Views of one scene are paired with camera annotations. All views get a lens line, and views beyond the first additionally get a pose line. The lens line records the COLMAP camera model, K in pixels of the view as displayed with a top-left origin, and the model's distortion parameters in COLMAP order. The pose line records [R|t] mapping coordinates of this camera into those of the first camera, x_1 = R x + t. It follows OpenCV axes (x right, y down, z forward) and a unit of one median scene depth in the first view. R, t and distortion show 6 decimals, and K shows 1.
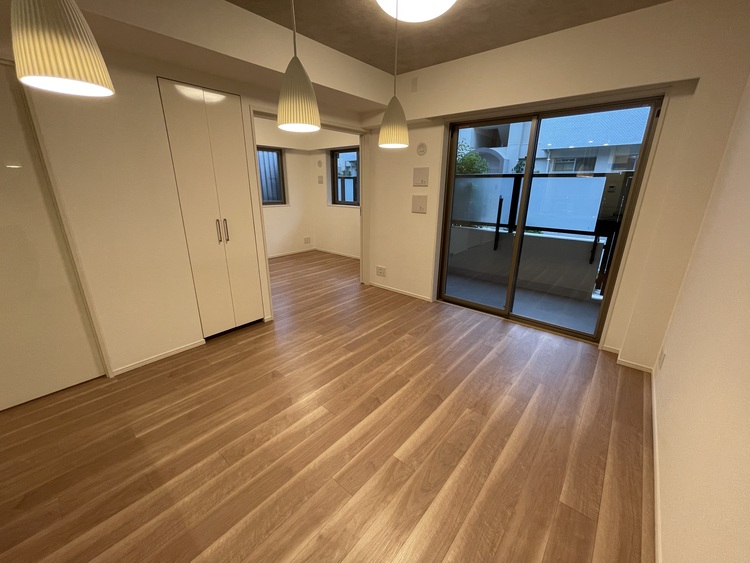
lens RADIAL K [[304.9, 0, 374.0], [0, 304.9, 281.1], [0, 0, 1]] dist [-0.000478, 0.000569]
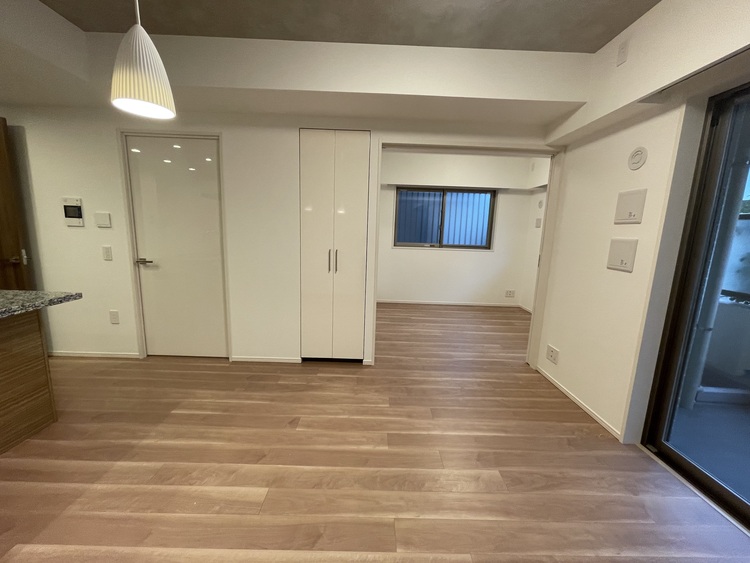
lens RADIAL K [[304.9, 0, 374.0], [0, 304.9, 281.1], [0, 0, 1]] dist [-0.000478, 0.000569]
pose [[0.653222, 0.141488, -0.743829, 0.357259], [-0.256409, 0.965678, -0.041488, -0.089944], [0.712429, 0.217826, 0.667081, 0.418925]]
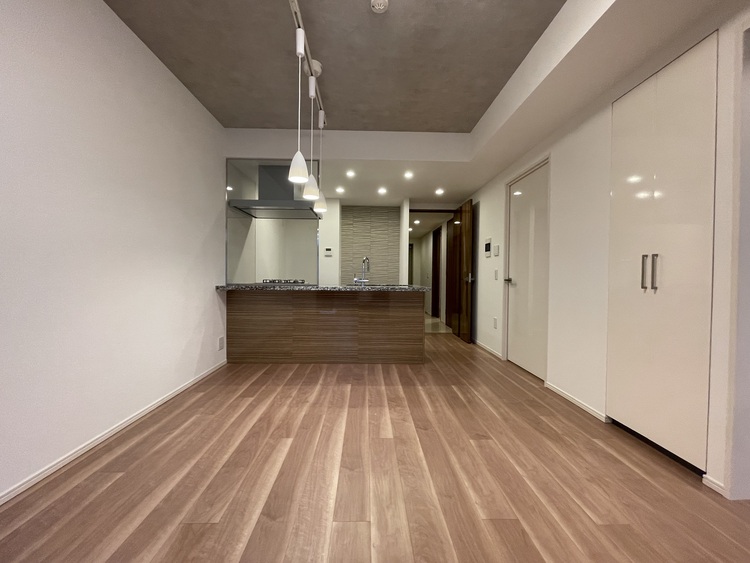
lens RADIAL K [[304.9, 0, 374.0], [0, 304.9, 281.1], [0, 0, 1]] dist [-0.000478, 0.000569]
pose [[-0.742812, -0.003183, -0.669492, 0.348446], [-0.216178, 0.947564, 0.235348, -0.169436], [0.633638, 0.319549, -0.704551, 1.063644]]
